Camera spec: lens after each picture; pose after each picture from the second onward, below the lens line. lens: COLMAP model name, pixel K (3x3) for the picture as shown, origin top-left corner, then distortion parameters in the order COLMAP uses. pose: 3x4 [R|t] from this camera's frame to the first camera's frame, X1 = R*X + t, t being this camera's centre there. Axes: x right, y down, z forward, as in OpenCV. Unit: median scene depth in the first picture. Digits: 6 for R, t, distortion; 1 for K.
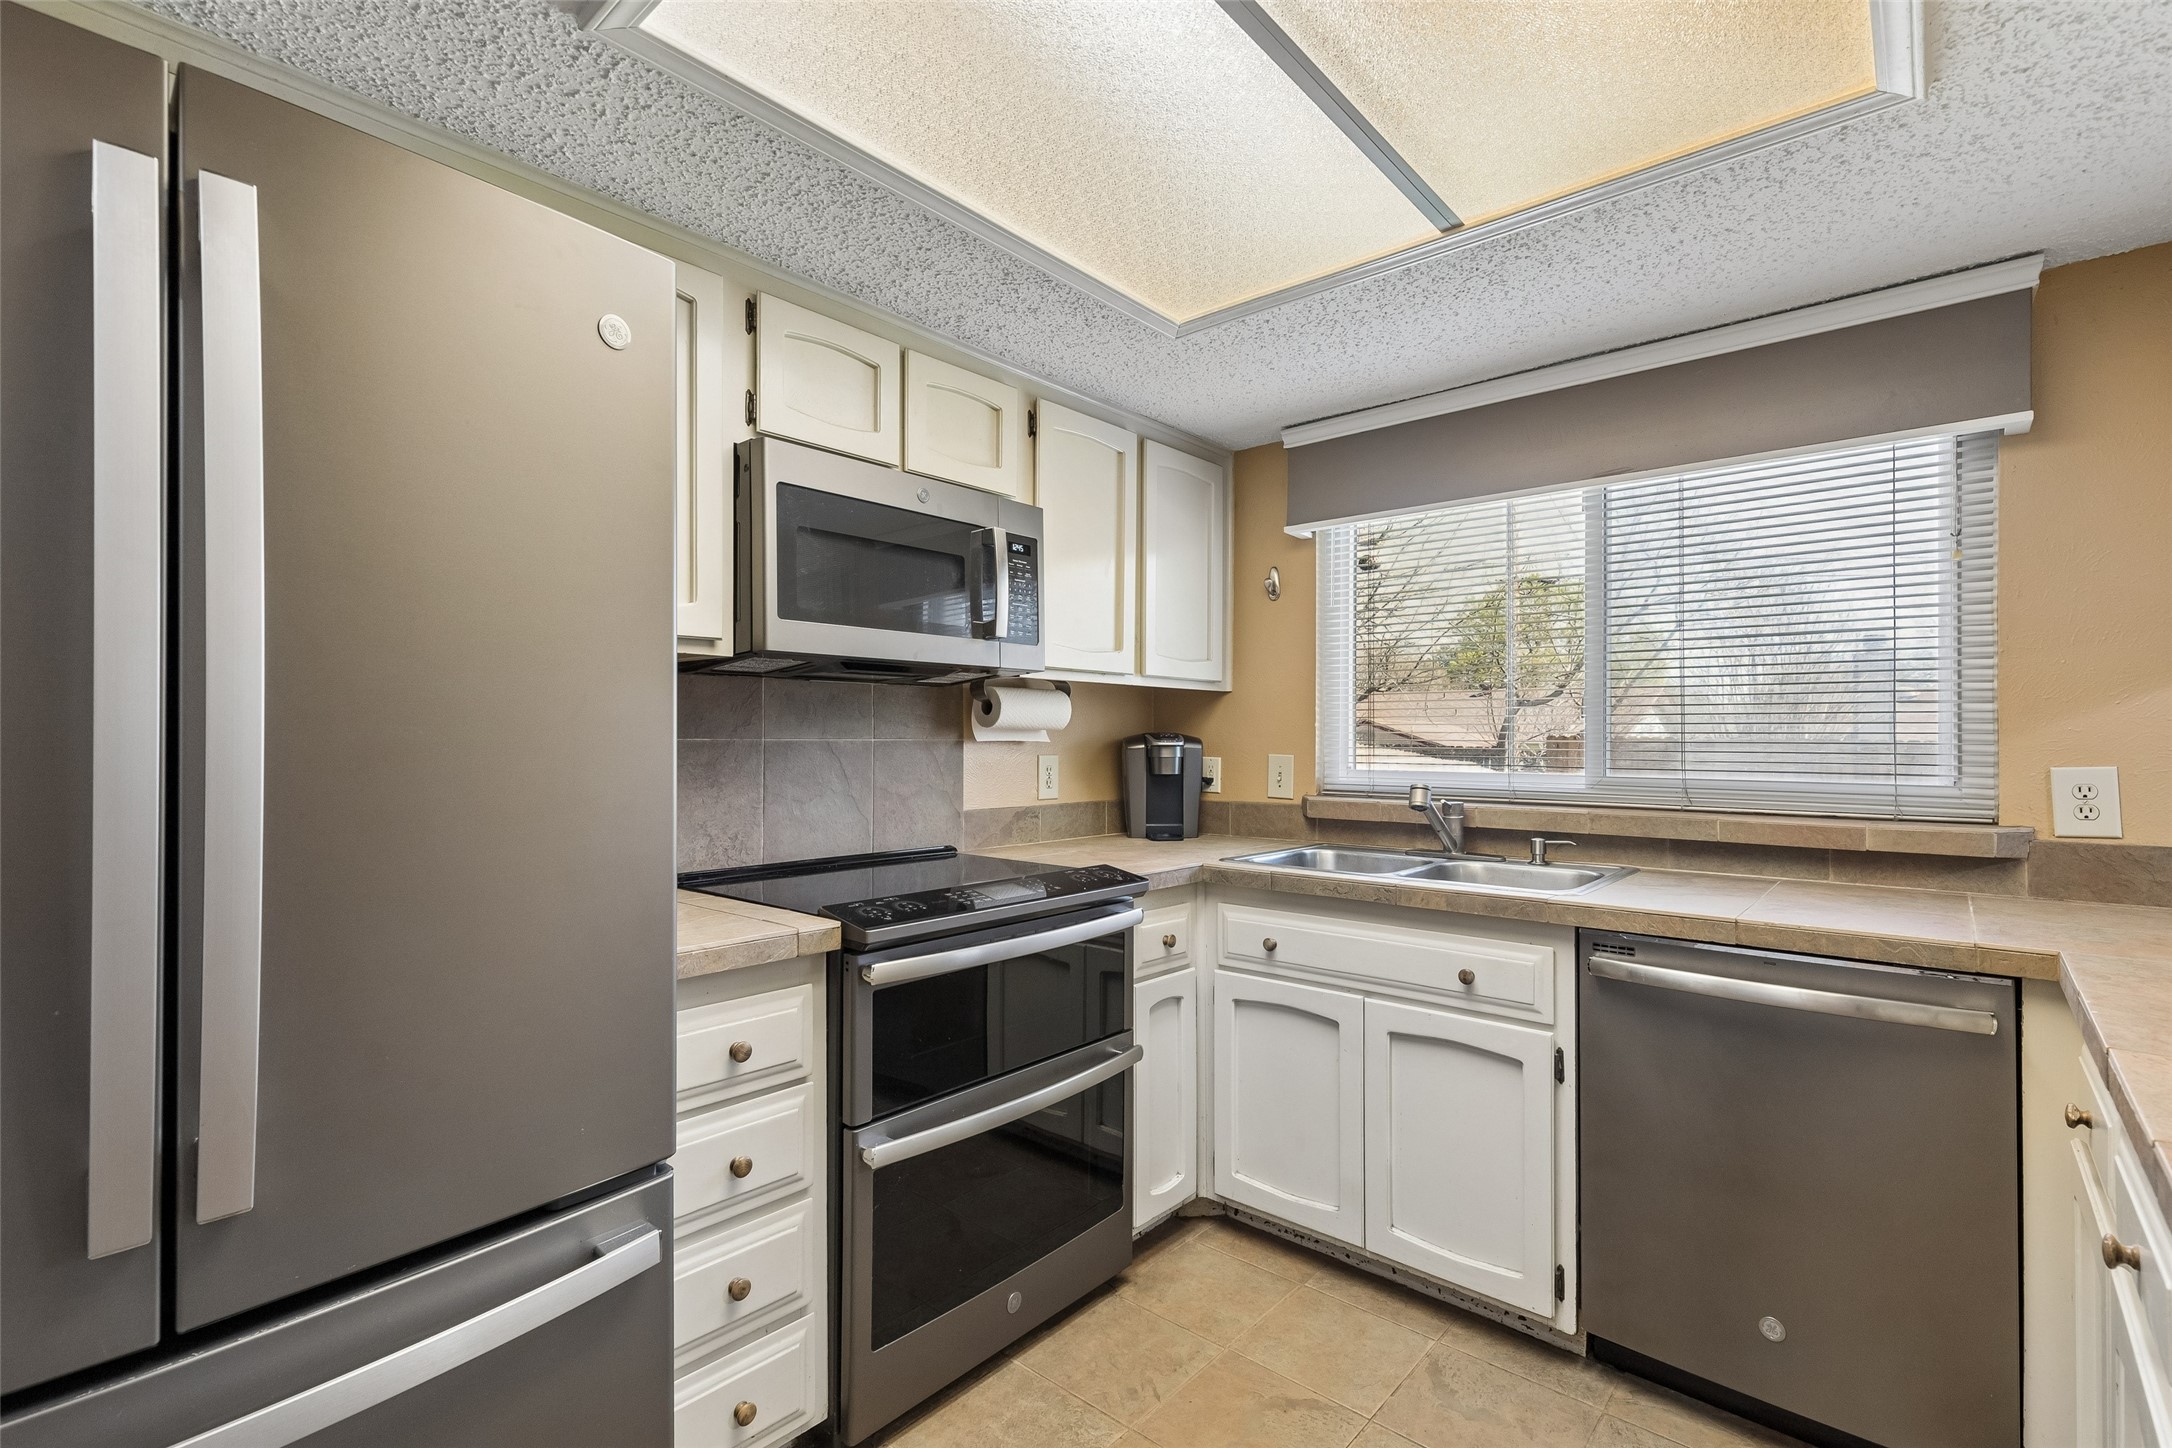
lens RADIAL K [[971.7, 0, 1093.0], [0, 971.7, 735.9], [0, 0, 1]] dist [0.000500, -0.000160]
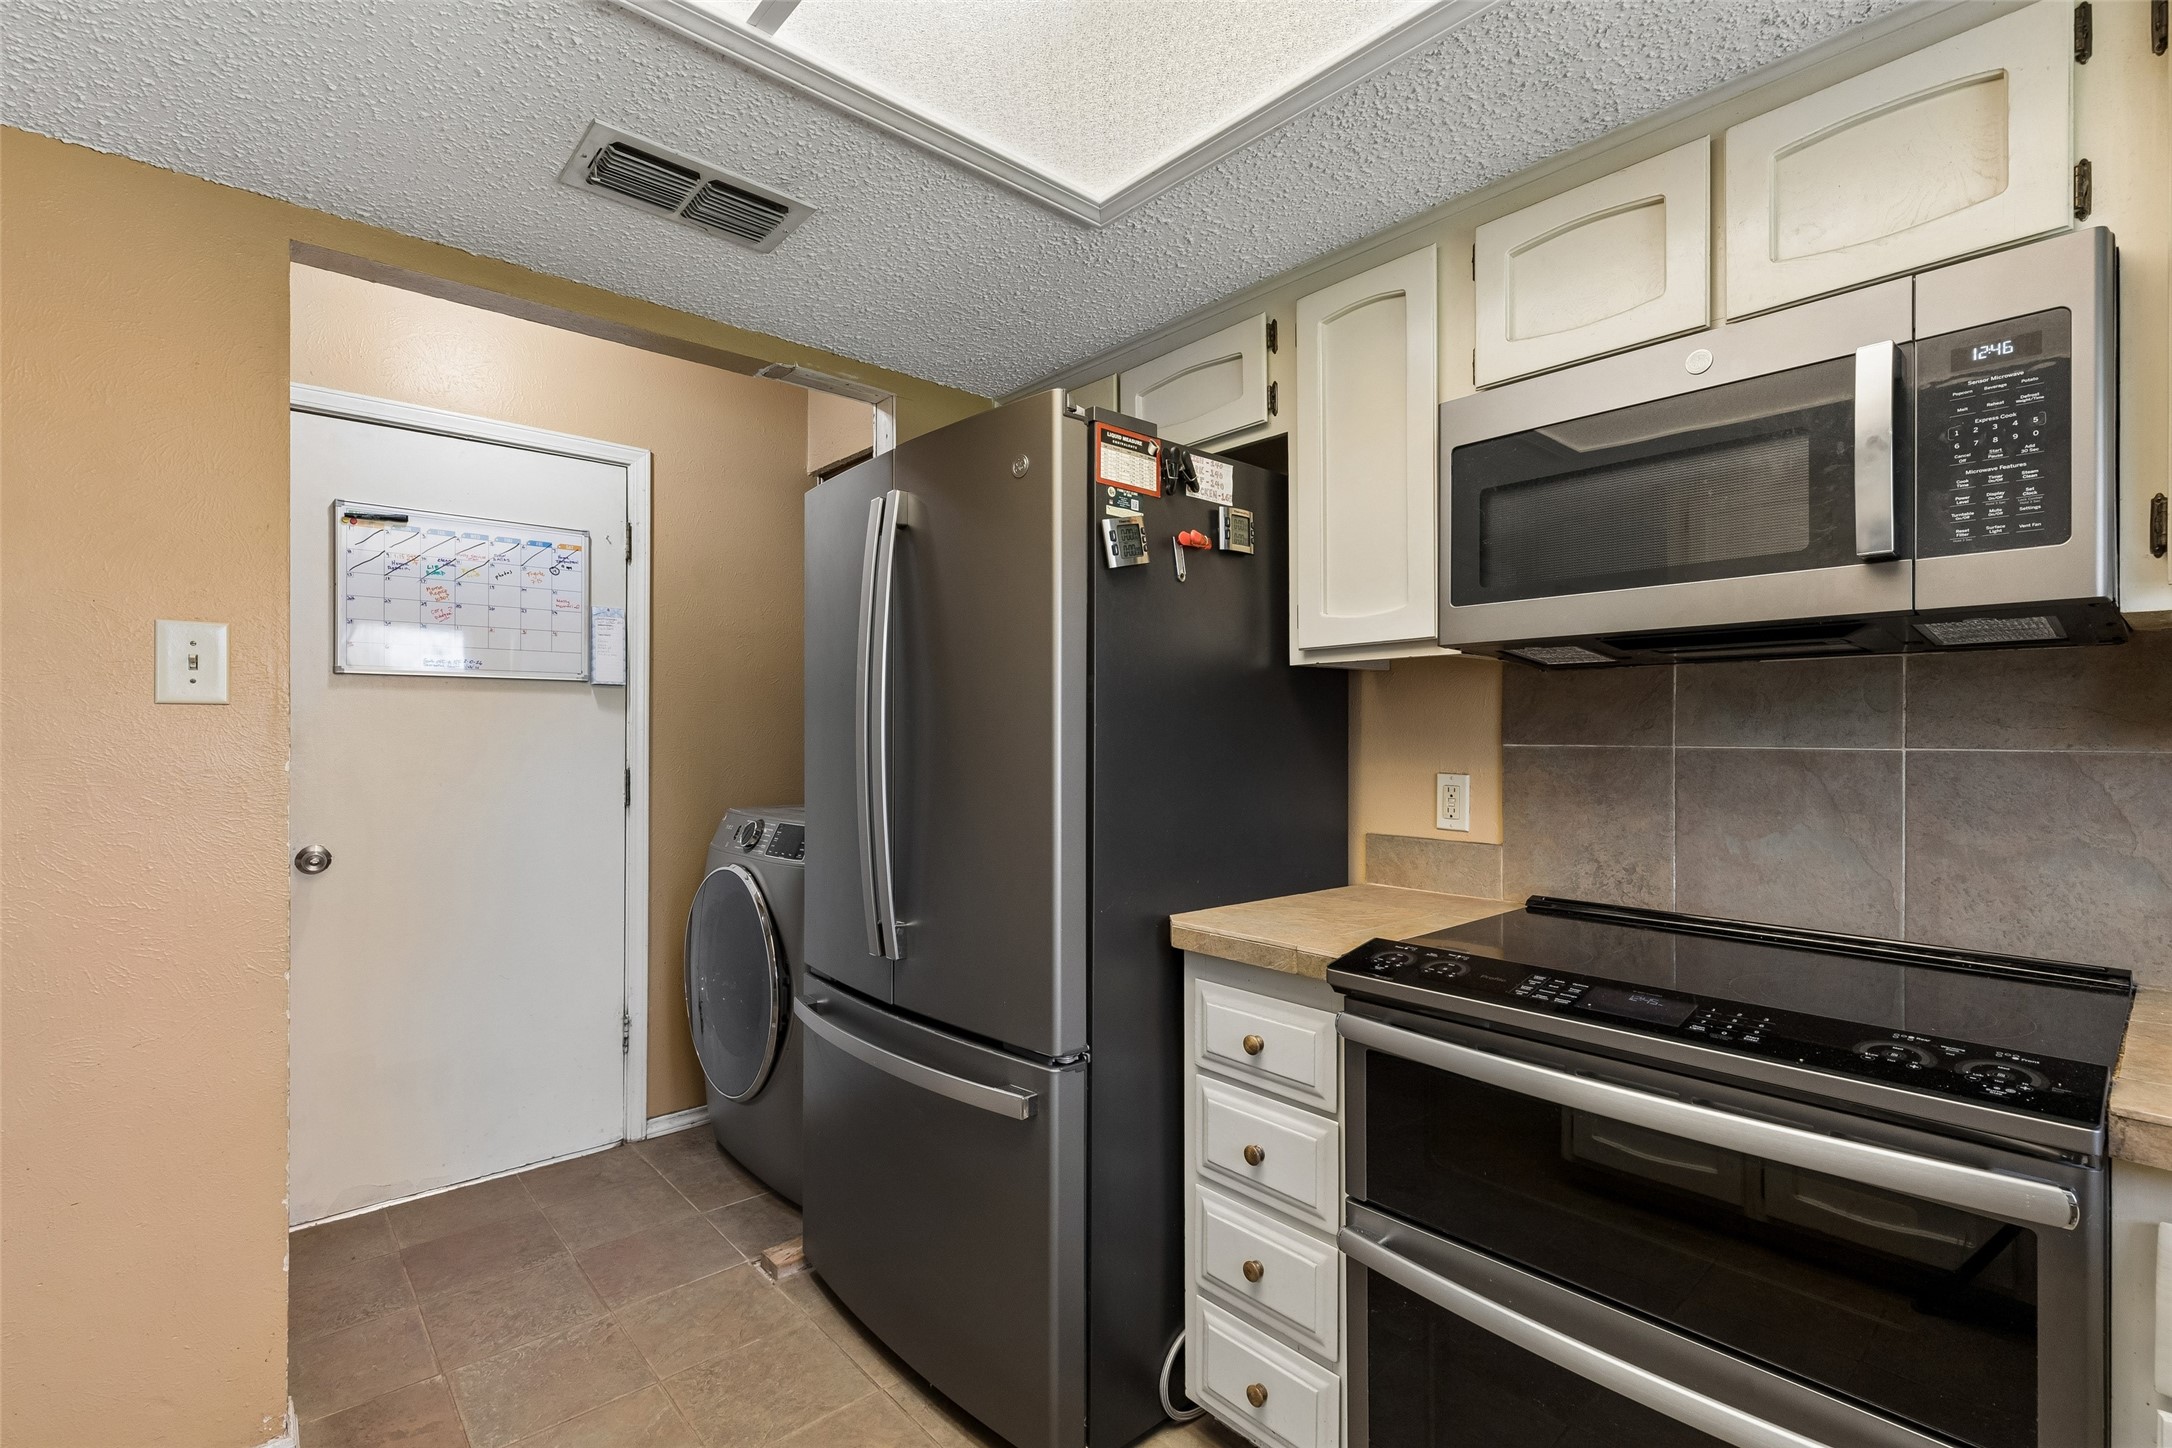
lens RADIAL K [[971.7, 0, 1093.0], [0, 971.7, 735.9], [0, 0, 1]] dist [0.000500, -0.000160]
pose [[-0.131806, -0.001219, -0.991275, 0.445644], [-0.000971, 0.999999, -0.001100, -0.003371], [0.991275, 0.000818, -0.131807, 0.619004]]
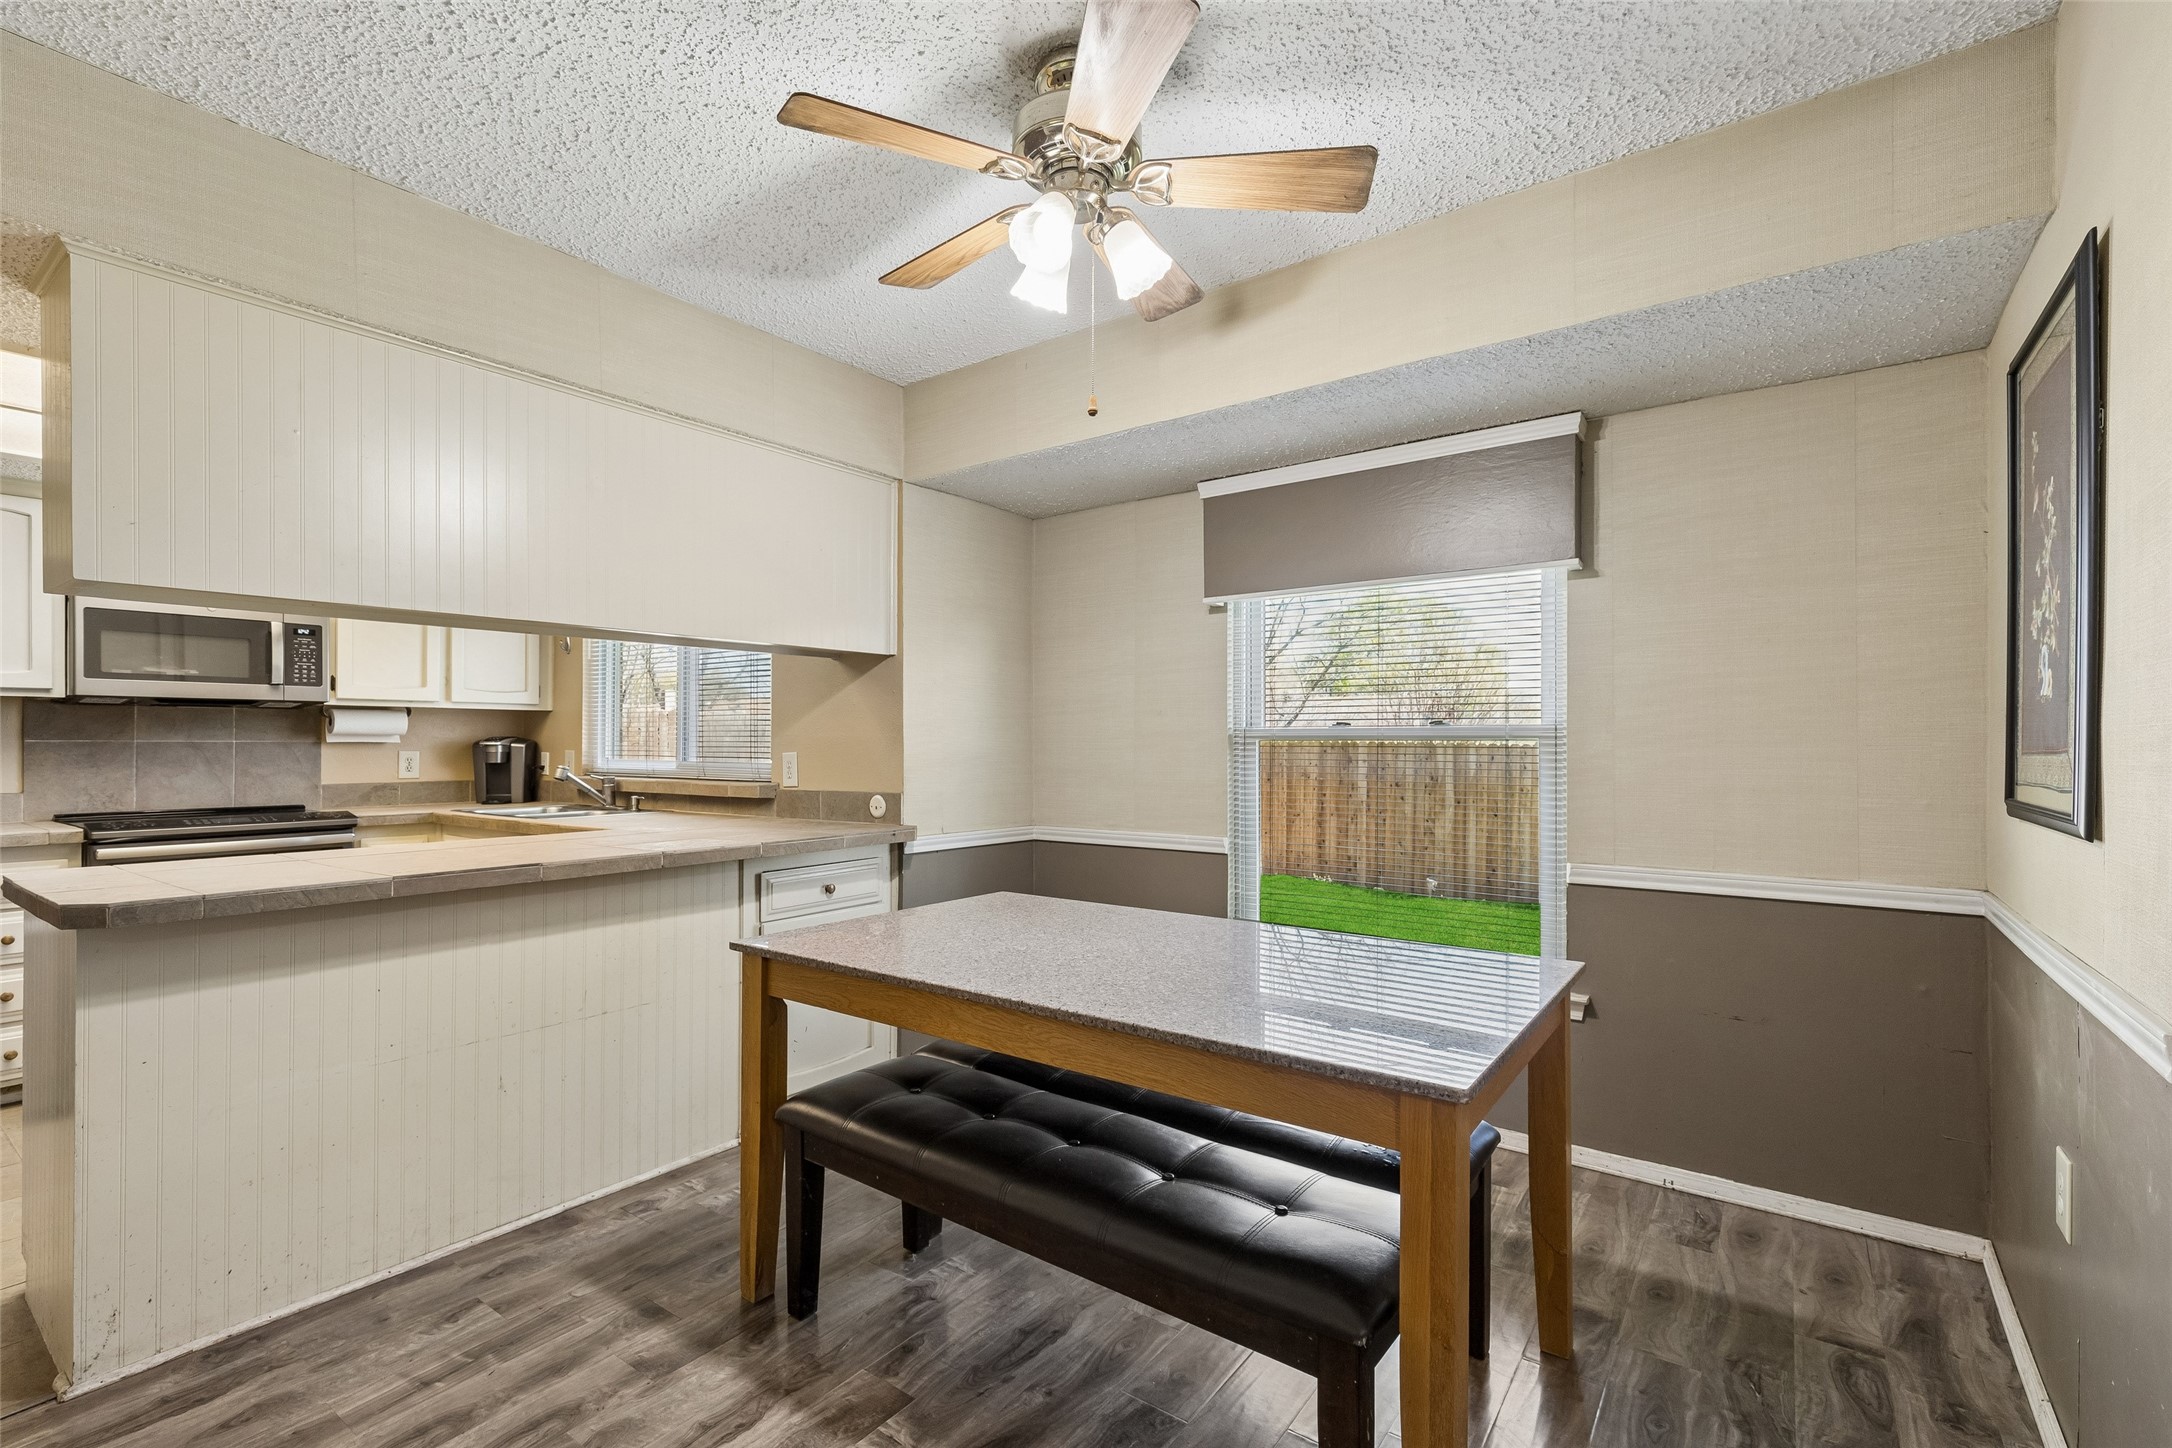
lens RADIAL K [[971.7, 0, 1093.0], [0, 971.7, 735.9], [0, 0, 1]] dist [0.000500, -0.000160]
pose [[0.996581, -0.002258, 0.082593, 1.184250], [0.002610, 0.999988, -0.004155, 0.006034], [-0.082583, 0.004357, 0.996575, -0.856382]]
